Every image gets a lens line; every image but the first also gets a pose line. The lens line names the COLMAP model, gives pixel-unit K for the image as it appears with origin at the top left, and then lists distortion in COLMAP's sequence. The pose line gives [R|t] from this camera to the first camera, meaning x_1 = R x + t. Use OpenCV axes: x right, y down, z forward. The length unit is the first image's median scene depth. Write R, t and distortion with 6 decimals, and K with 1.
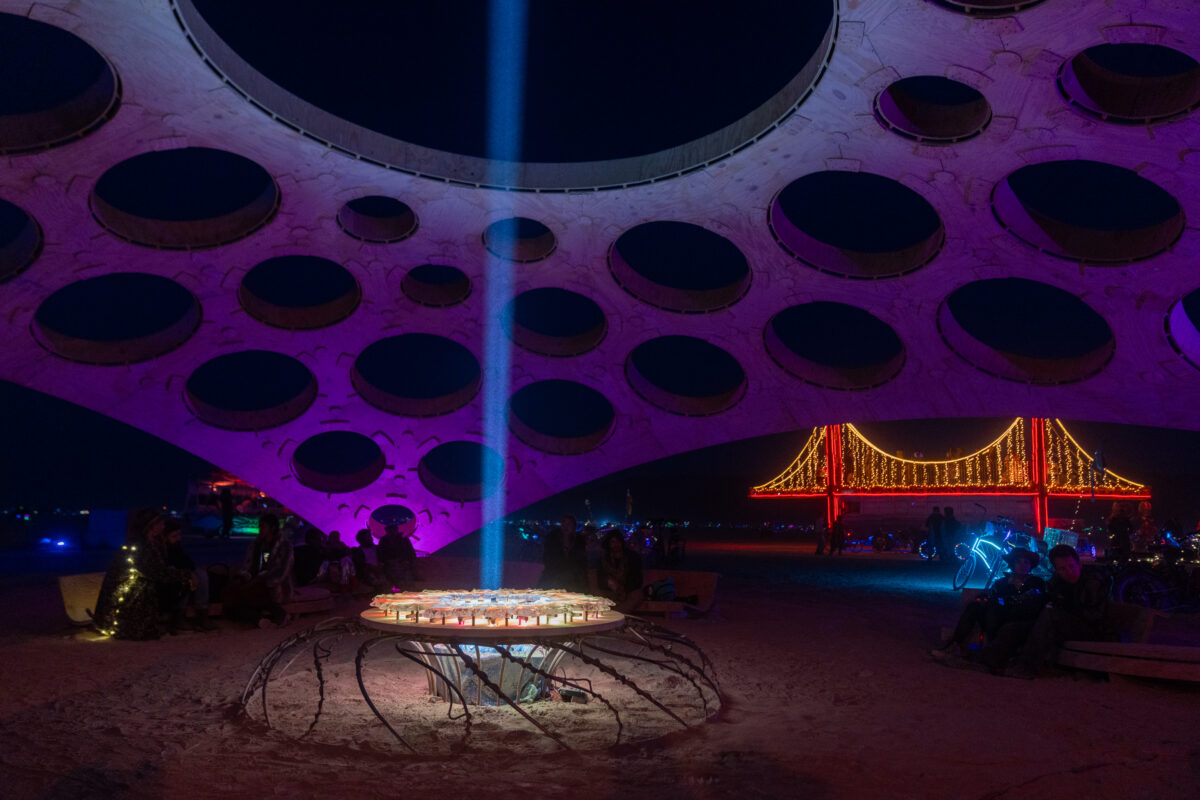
lens RADIAL K [[793.1, 0, 600.0], [0, 793.1, 400.0], [0, 0, 1]] dist [-0.015507, 0.007709]
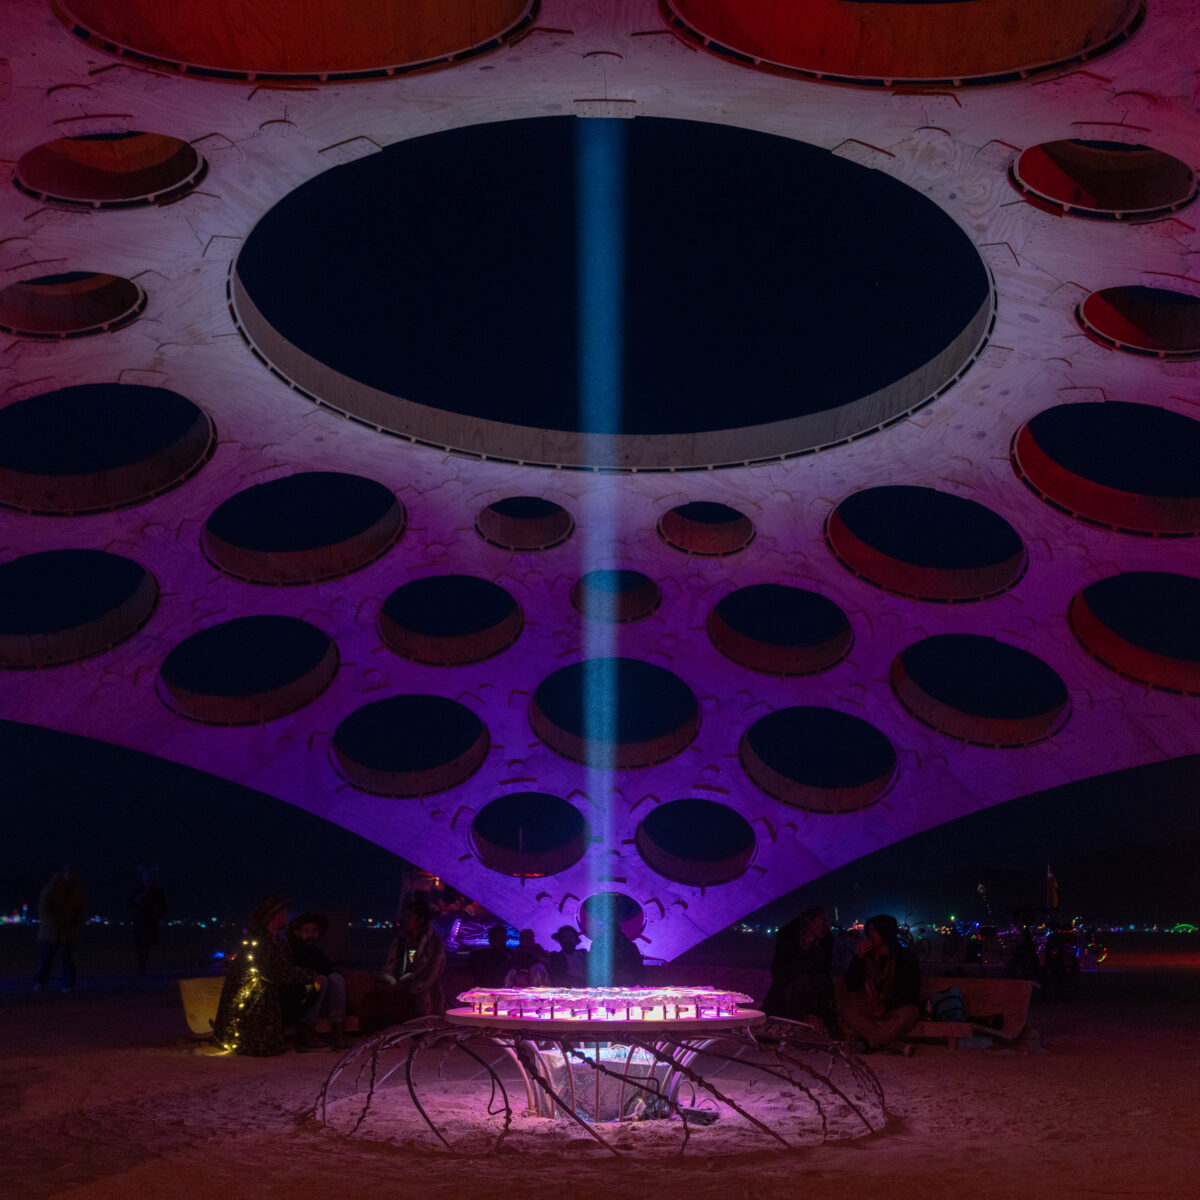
lens RADIAL K [[1162.4, 0, 600.0], [0, 1162.4, 600.0], [0, 0, 1]] dist [-0.024984, 0.010613]
pose [[0.955994, -0.088923, -0.279587, 0.123208], [0.055595, 0.990602, -0.124966, -0.000613], [0.288071, 0.103923, 0.951953, -0.095267]]
